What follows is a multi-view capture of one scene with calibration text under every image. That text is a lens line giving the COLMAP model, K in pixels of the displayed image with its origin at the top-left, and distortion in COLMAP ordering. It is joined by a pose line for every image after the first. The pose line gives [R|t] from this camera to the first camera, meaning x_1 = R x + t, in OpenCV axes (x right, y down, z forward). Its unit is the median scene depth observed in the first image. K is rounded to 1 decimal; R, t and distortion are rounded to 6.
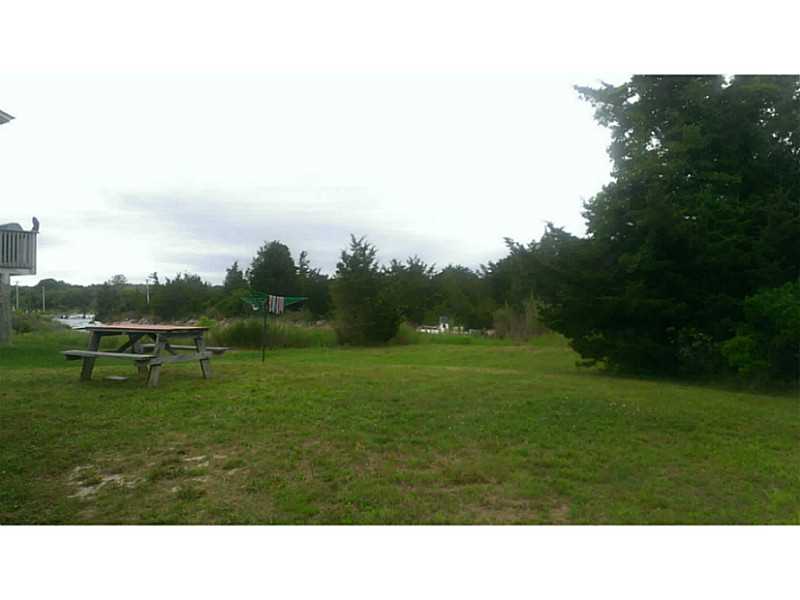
lens RADIAL K [[674.6, 0, 400.8], [0, 674.6, 299.6], [0, 0, 1]] dist [-0.004742, -0.003778]
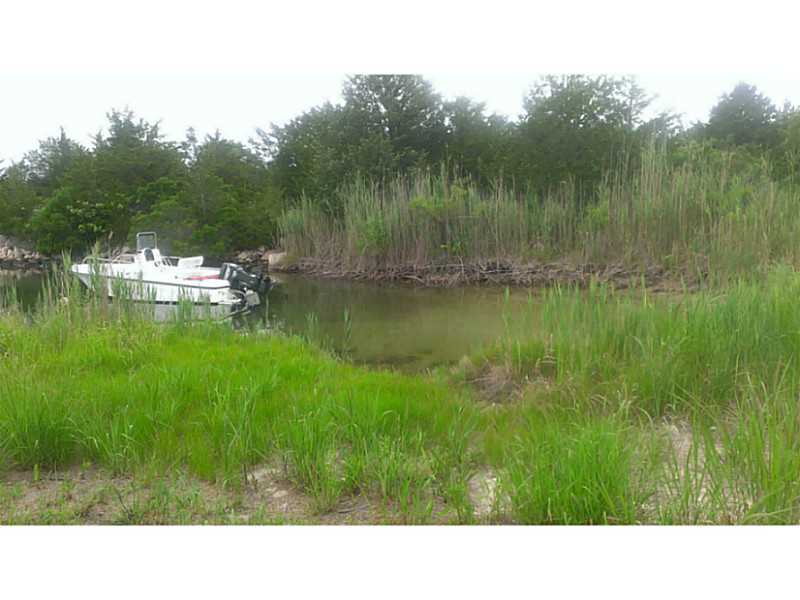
lens RADIAL K [[674.6, 0, 400.3], [0, 674.6, 298.8], [0, 0, 1]] dist [-0.004742, -0.003778]
pose [[0.956006, -0.053065, 0.288506, 0.066505], [0.009097, 0.988392, 0.151652, 0.004540], [-0.293205, -0.142356, 0.945392, 0.433155]]
